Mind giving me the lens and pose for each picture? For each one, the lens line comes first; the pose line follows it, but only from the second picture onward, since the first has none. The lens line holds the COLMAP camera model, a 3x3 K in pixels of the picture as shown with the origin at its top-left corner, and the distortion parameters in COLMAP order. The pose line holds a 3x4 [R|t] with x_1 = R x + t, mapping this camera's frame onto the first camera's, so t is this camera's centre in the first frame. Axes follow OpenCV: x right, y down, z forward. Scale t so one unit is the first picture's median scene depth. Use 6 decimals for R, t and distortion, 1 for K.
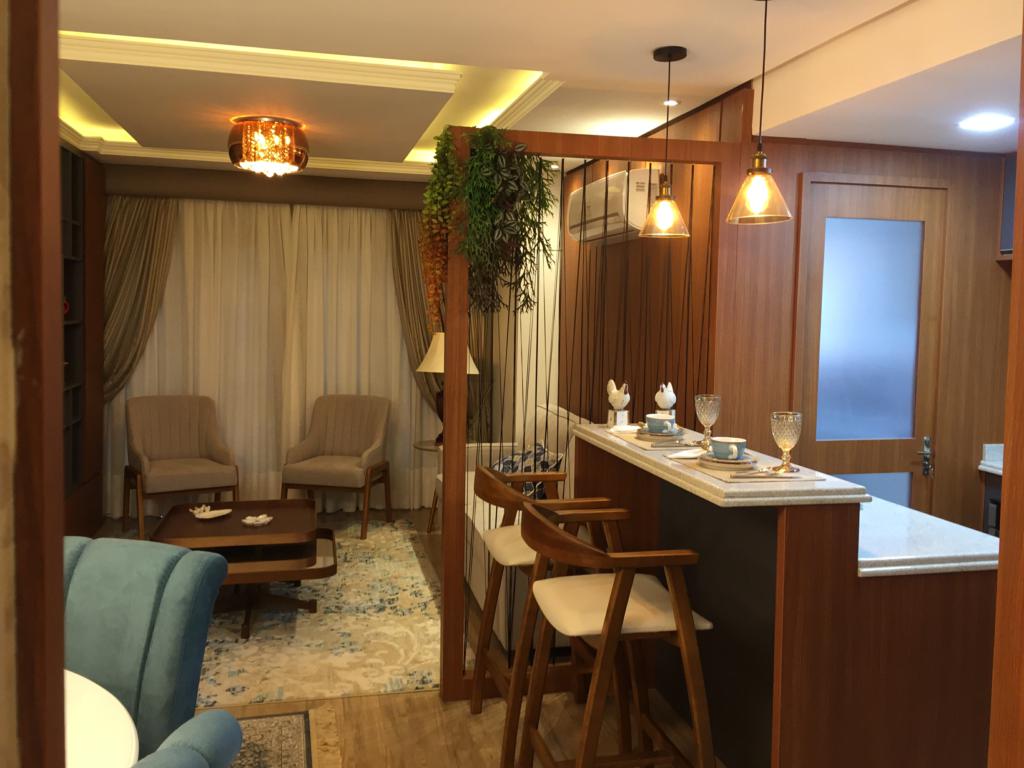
lens RADIAL K [[871.2, 0, 509.1], [0, 871.2, 365.5], [0, 0, 1]] dist [0.060616, -0.075489]
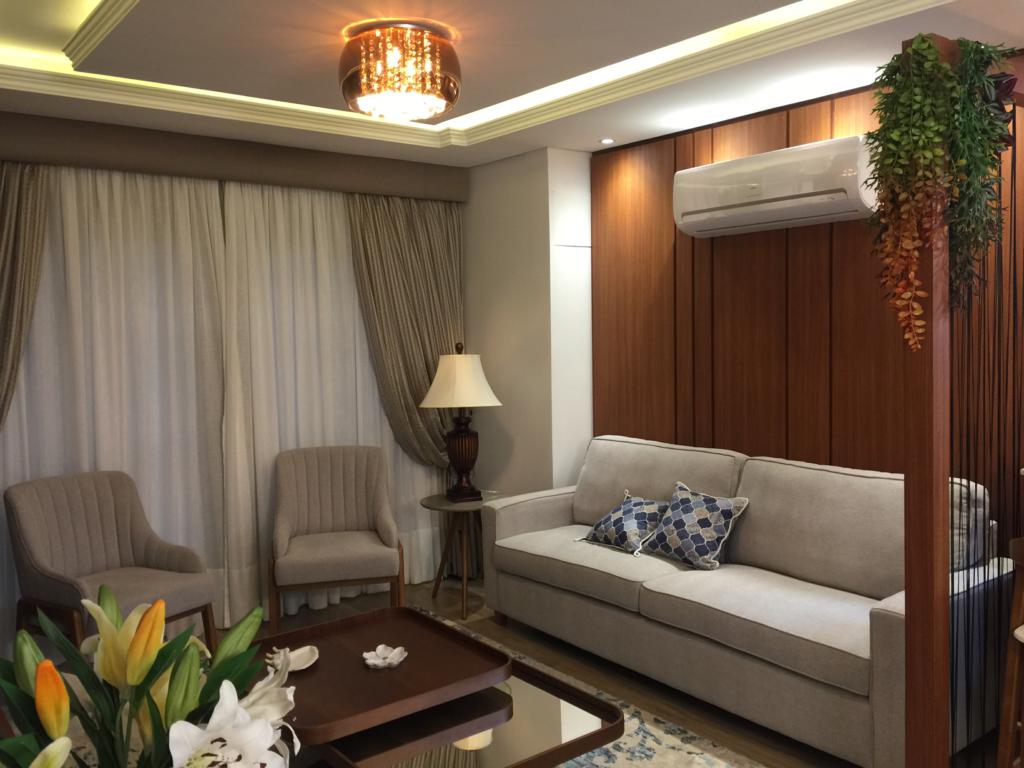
lens RADIAL K [[871.2, 0, 500.5], [0, 871.2, 371.3], [0, 0, 1]] dist [0.060616, -0.075489]
pose [[0.907856, -0.059967, 0.414973, -0.572223], [0.064973, 0.997885, 0.002059, -0.034808], [-0.414218, 0.025093, 0.909832, 0.462342]]
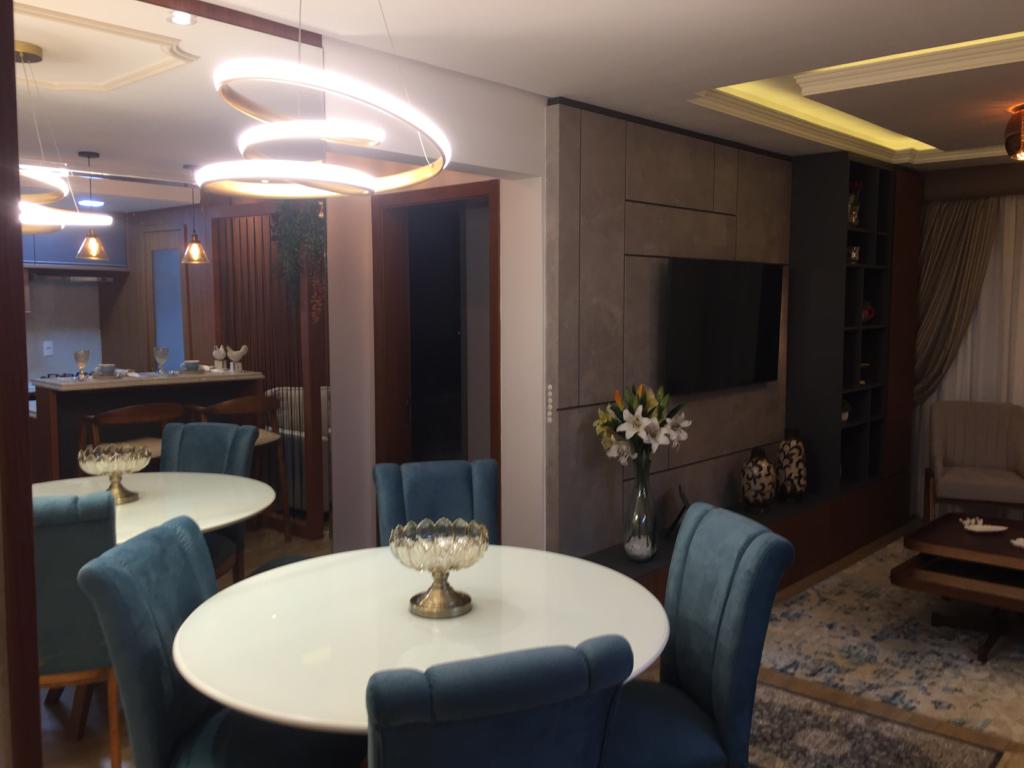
lens RADIAL K [[871.2, 0, 511.0], [0, 871.2, 368.6], [0, 0, 1]] dist [0.060616, -0.075489]
pose [[0.561315, 0.037248, -0.826764, 0.197948], [-0.036557, 0.999128, 0.020195, -0.005205], [0.826795, 0.018888, 0.562187, 0.045649]]
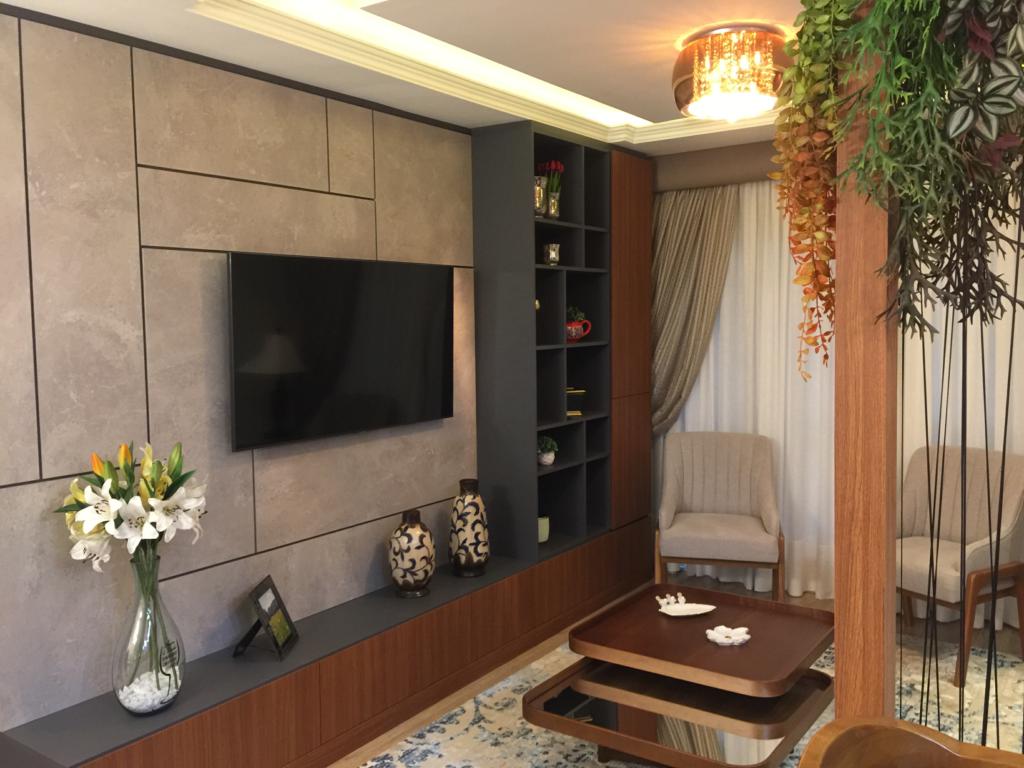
lens RADIAL K [[871.2, 0, 508.2], [0, 871.2, 373.8], [0, 0, 1]] dist [0.060616, -0.075489]
pose [[0.663030, 0.014567, -0.748451, 0.128419], [-0.015717, 0.999861, 0.005537, -0.033034], [0.748428, 0.008093, 0.663167, 0.519955]]
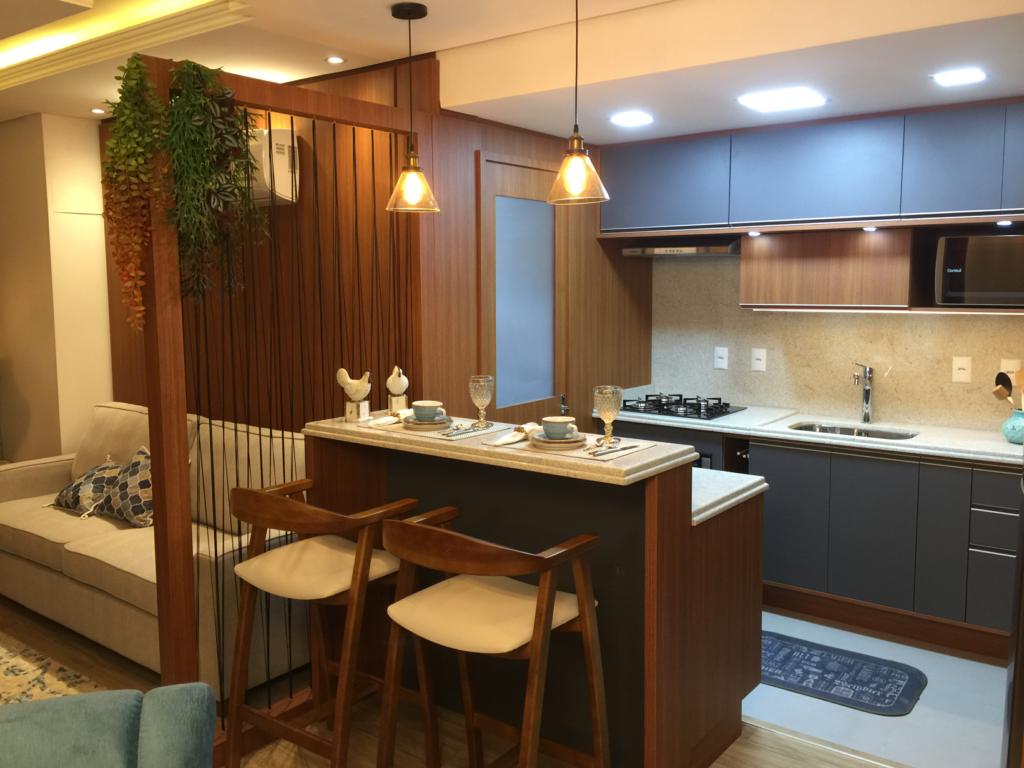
lens RADIAL K [[871.2, 0, 514.0], [0, 871.2, 372.8], [0, 0, 1]] dist [0.060616, -0.075489]
pose [[0.768257, -0.090072, 0.633774, -0.286045], [0.059881, 0.995822, 0.068939, -0.027715], [-0.637335, -0.015012, 0.770440, 0.173440]]
